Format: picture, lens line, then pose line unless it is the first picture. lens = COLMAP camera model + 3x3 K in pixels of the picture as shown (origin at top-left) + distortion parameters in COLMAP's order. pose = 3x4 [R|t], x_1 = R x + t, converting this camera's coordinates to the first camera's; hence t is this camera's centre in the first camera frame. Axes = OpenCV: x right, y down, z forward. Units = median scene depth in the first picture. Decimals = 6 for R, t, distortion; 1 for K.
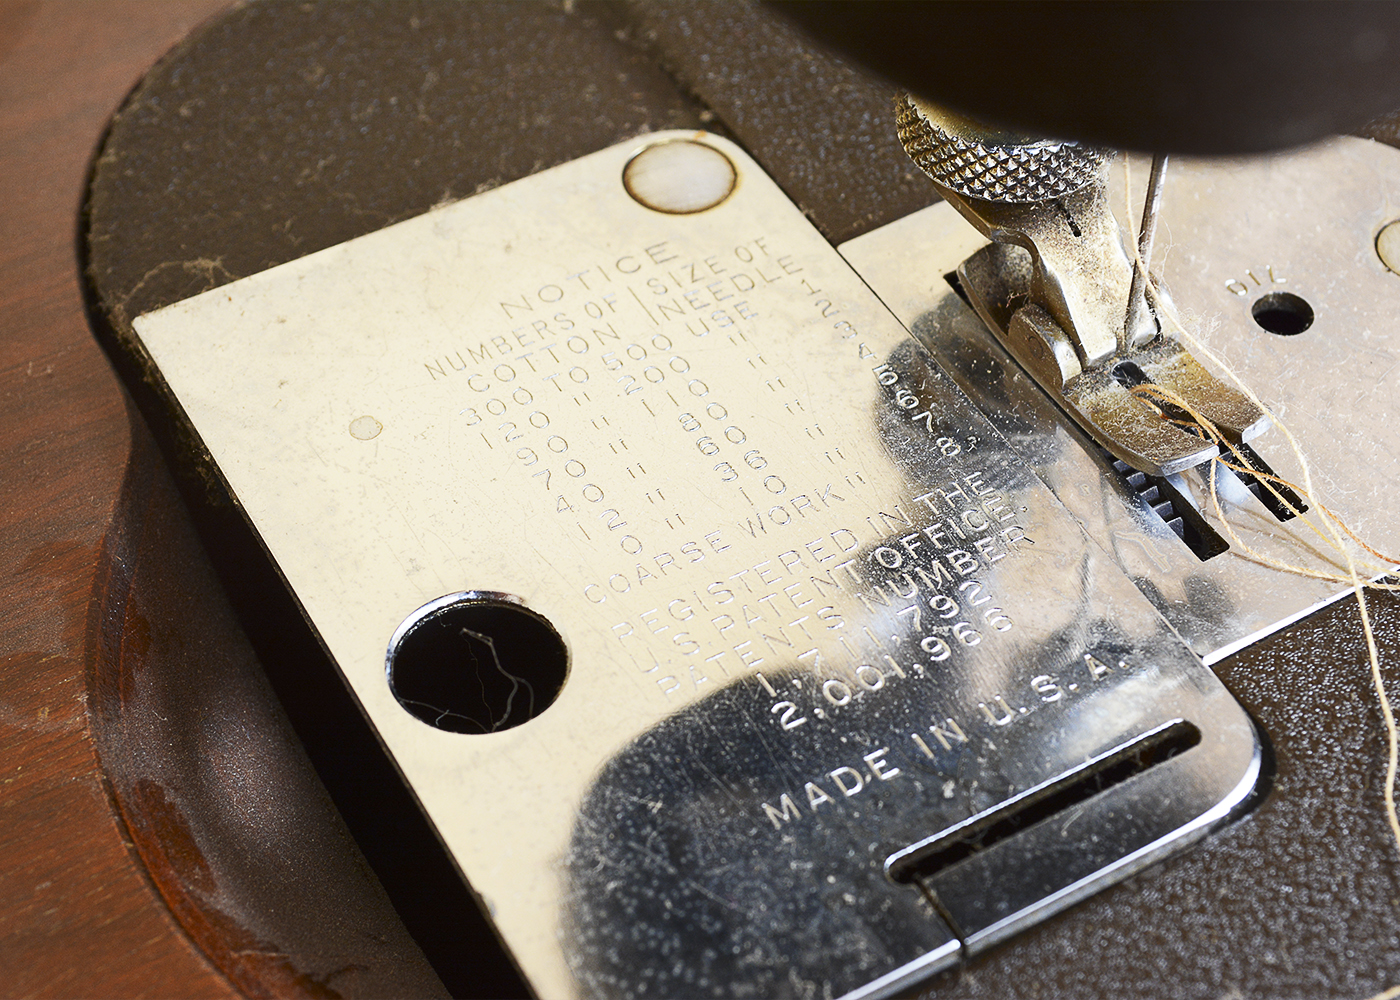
lens RADIAL K [[2721.3, 0, 701.0], [0, 2721.3, 500.1], [0, 0, 1]] dist [-0.046366, 0.000000]
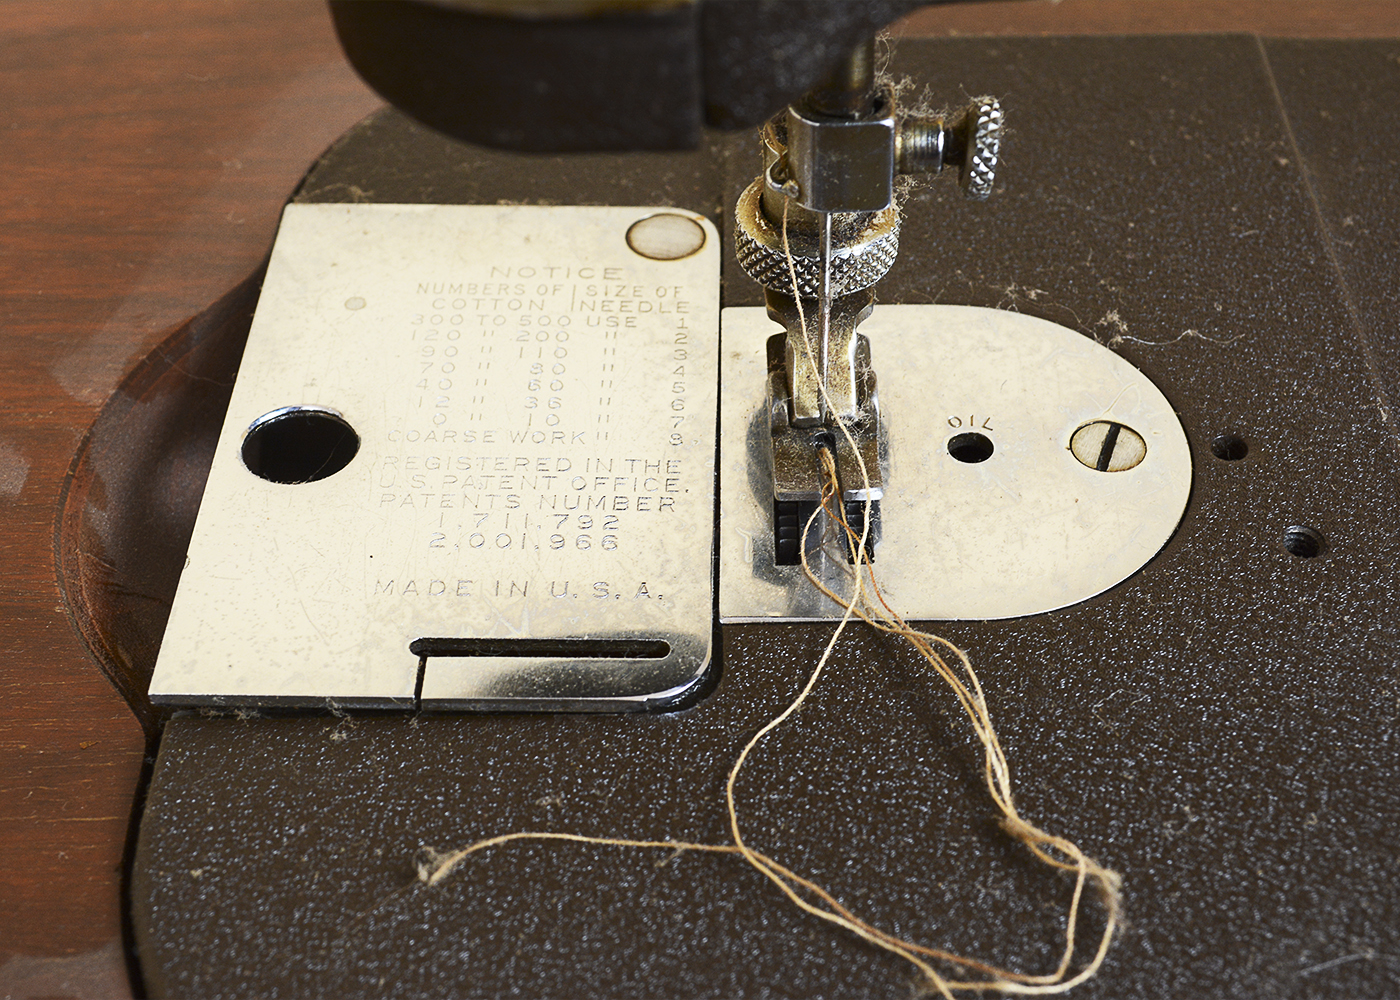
lens RADIAL K [[2196.3, 0, 699.7], [0, 2196.3, 501.6], [0, 0, 1]] dist [0.026916, 0.000000]
pose [[0.863667, 0.339036, -0.373007, 0.512396], [-0.368267, 0.929688, -0.007676, 0.014159], [0.344178, 0.143996, 0.927797, -0.052652]]
